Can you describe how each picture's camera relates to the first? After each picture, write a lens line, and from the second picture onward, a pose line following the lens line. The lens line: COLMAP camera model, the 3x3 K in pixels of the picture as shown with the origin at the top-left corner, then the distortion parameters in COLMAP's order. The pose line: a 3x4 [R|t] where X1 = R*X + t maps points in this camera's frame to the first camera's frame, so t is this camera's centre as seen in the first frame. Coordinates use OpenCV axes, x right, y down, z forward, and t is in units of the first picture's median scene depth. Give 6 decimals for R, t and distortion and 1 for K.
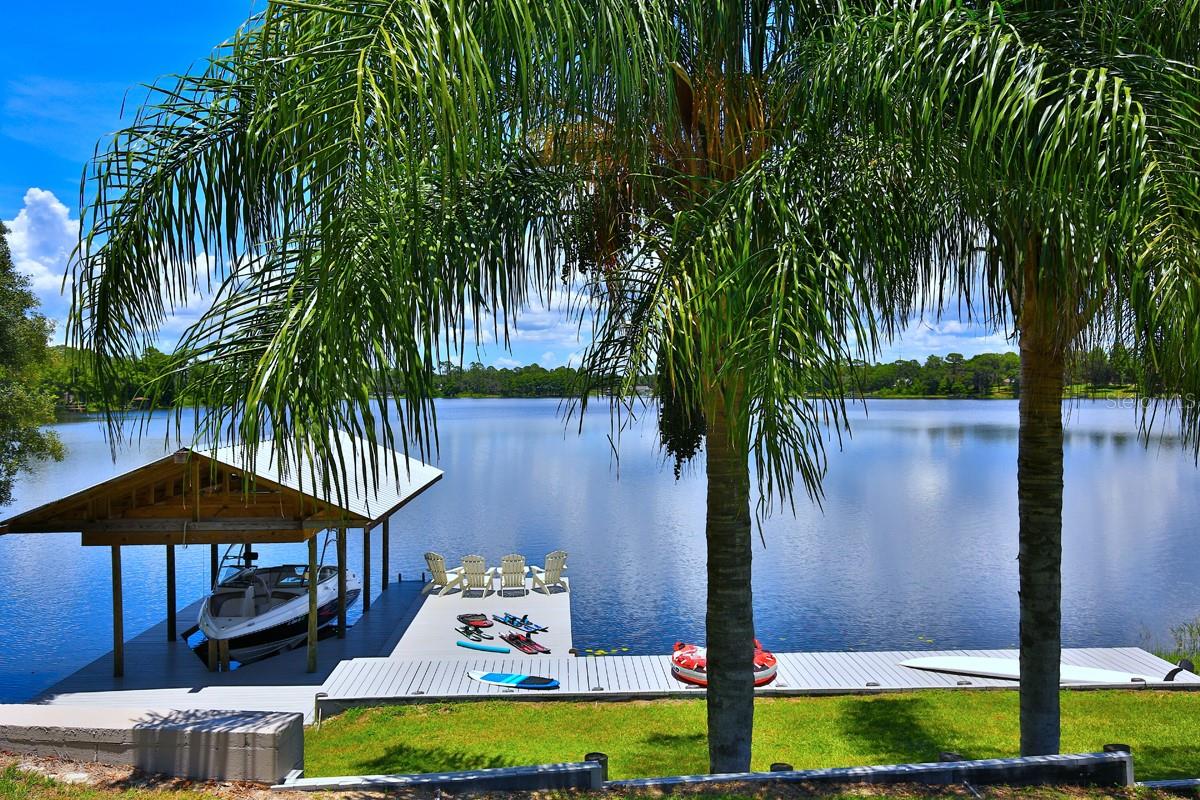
lens RADIAL K [[953.0, 0, 605.6], [0, 953.0, 396.5], [0, 0, 1]] dist [0.025398, -0.002939]
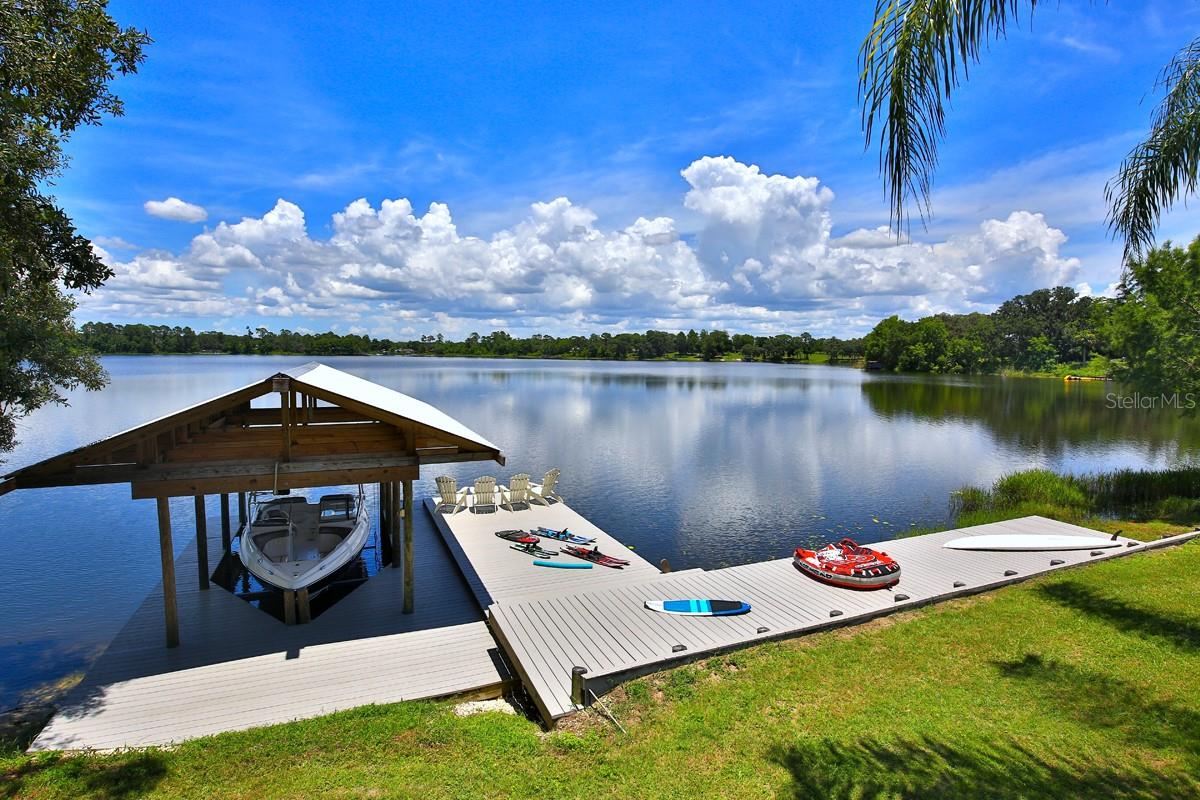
lens RADIAL K [[581.7, 0, 591.2], [0, 581.7, 403.1], [0, 0, 1]] dist [-0.030565, 0.001640]
pose [[0.927415, -0.012163, 0.373835, -0.309181], [-0.015969, 0.997272, 0.072063, 0.032834], [-0.373692, -0.072802, 0.924691, 0.368796]]
